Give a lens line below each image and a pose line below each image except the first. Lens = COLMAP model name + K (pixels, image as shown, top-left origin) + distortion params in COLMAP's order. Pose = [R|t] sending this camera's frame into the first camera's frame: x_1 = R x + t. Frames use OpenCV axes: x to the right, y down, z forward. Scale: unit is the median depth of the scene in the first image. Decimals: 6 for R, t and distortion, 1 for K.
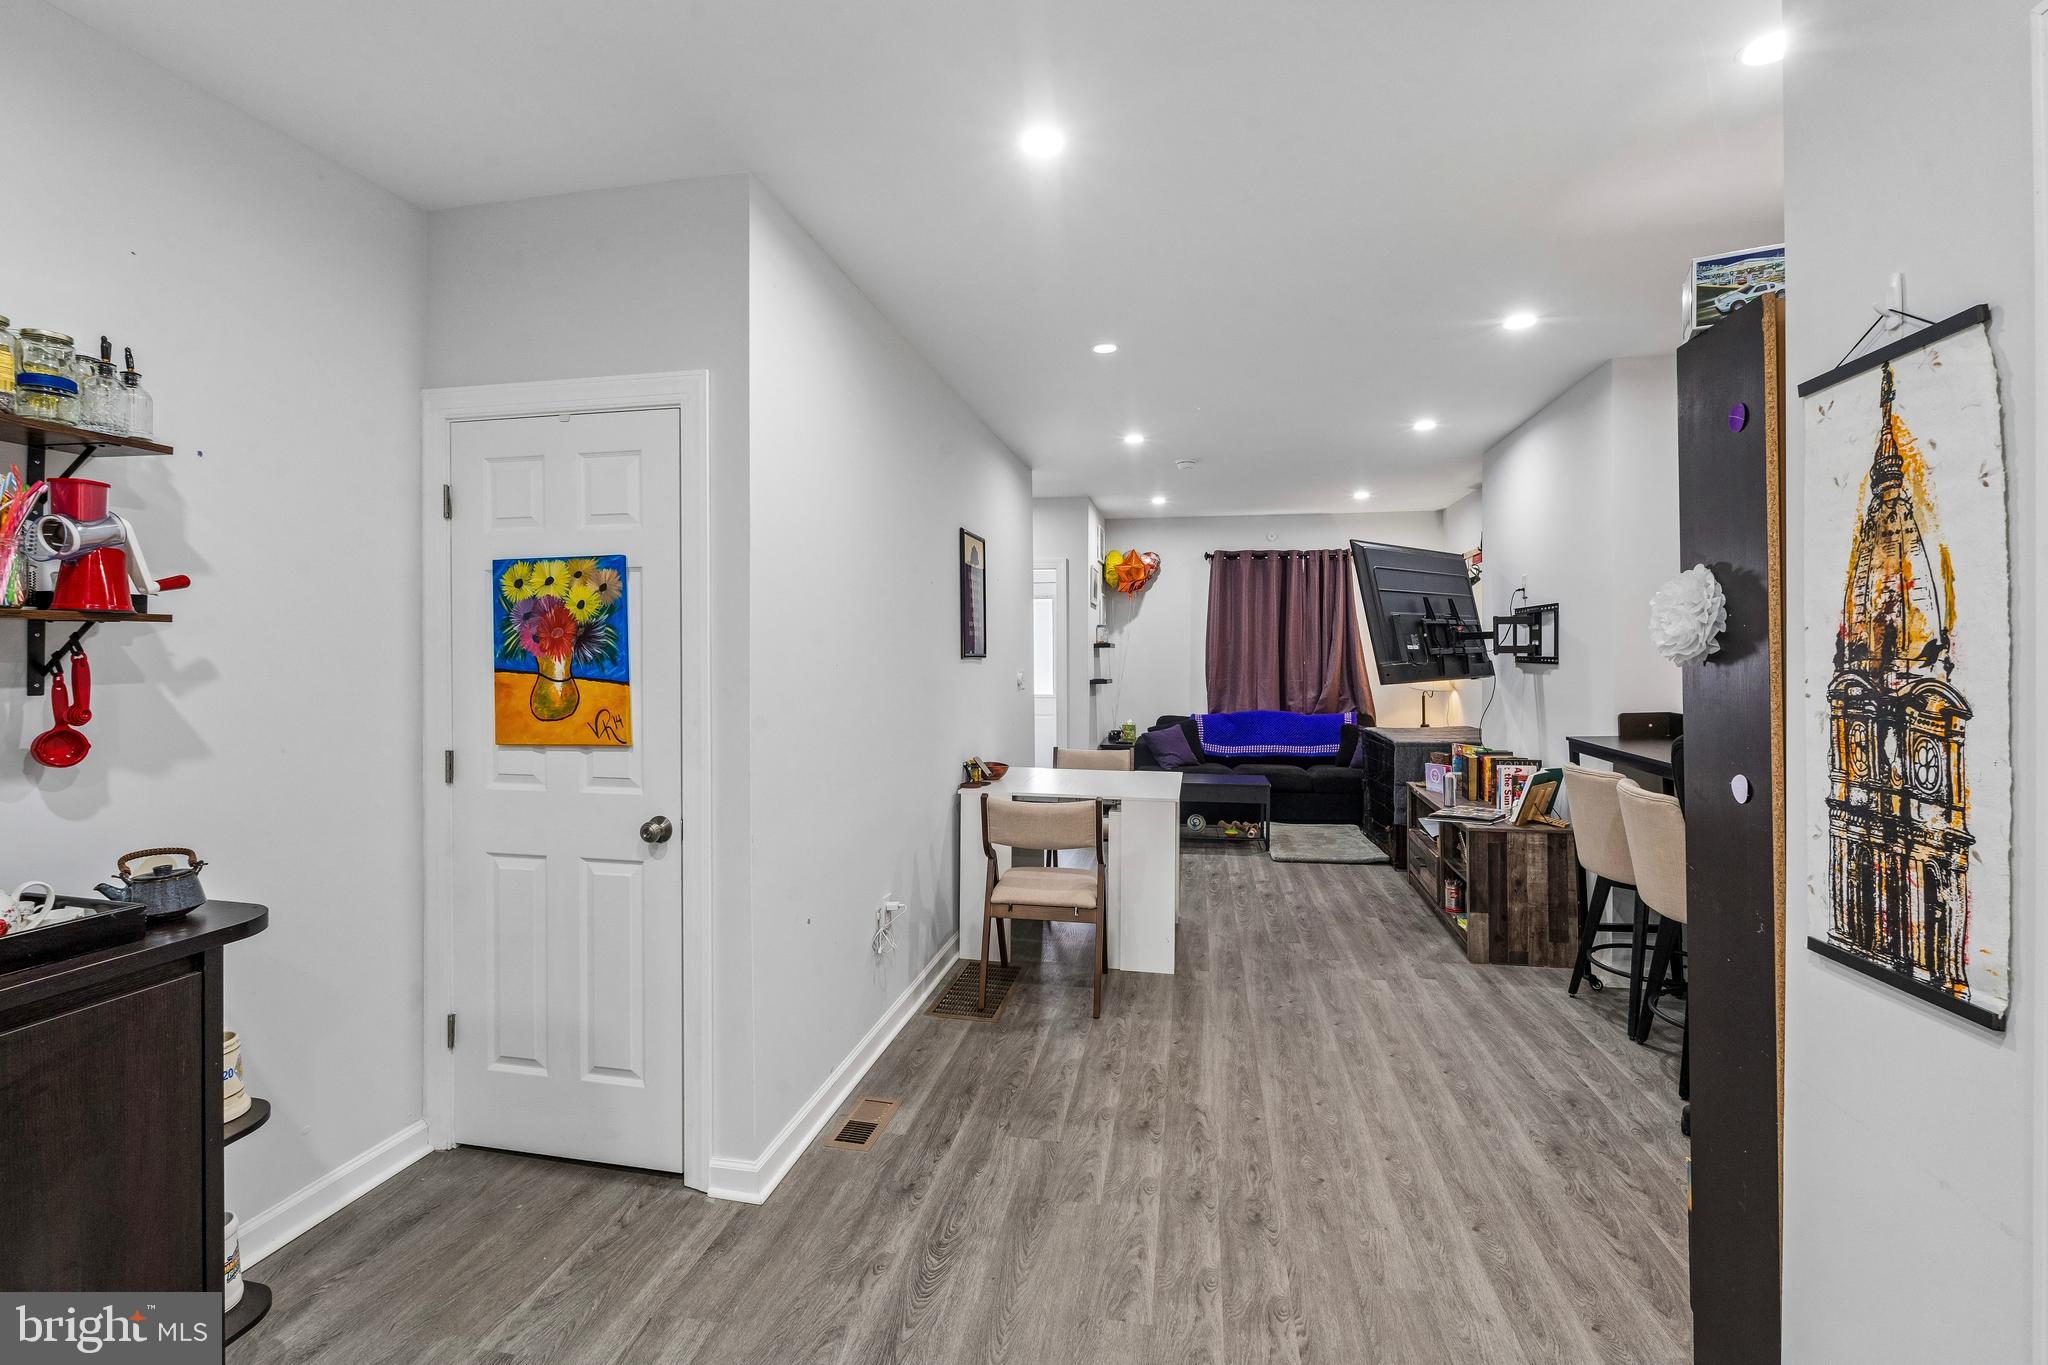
lens RADIAL K [[899.2, 0, 1026.2], [0, 899.2, 676.9], [0, 0, 1]] dist [-0.004703, -0.000240]
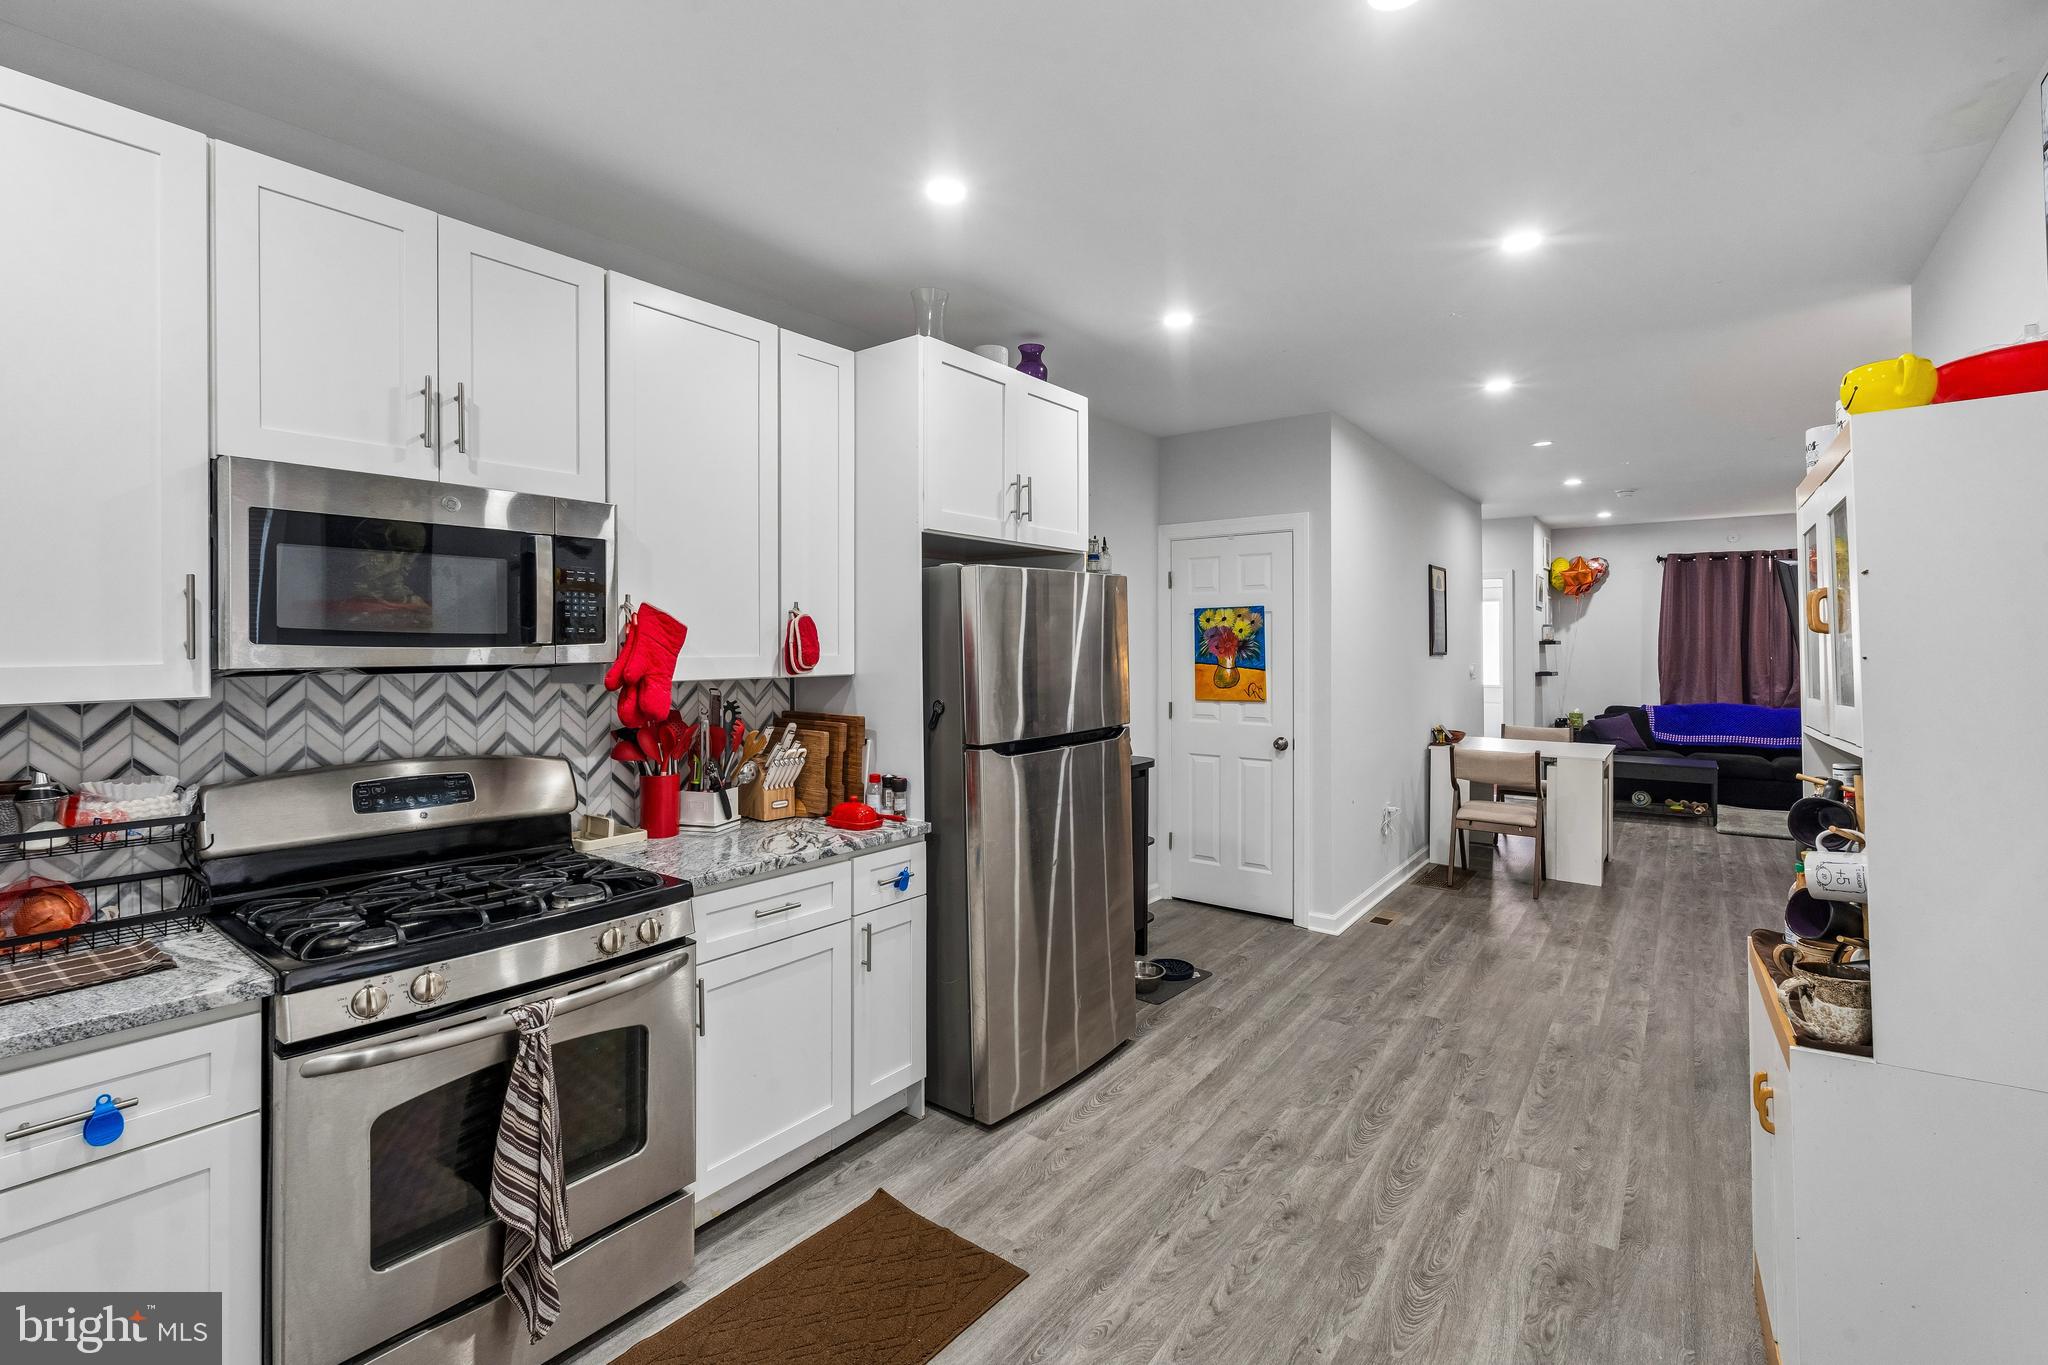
lens RADIAL K [[934.7, 0, 1017.5], [0, 934.7, 649.0], [0, 0, 1]] dist [-0.002713, -0.000076]
pose [[0.903592, 0.000140, -0.428394, -0.032823], [-0.008936, 0.999789, -0.018522, 0.002622], [0.428301, 0.020565, 0.903402, -0.720096]]
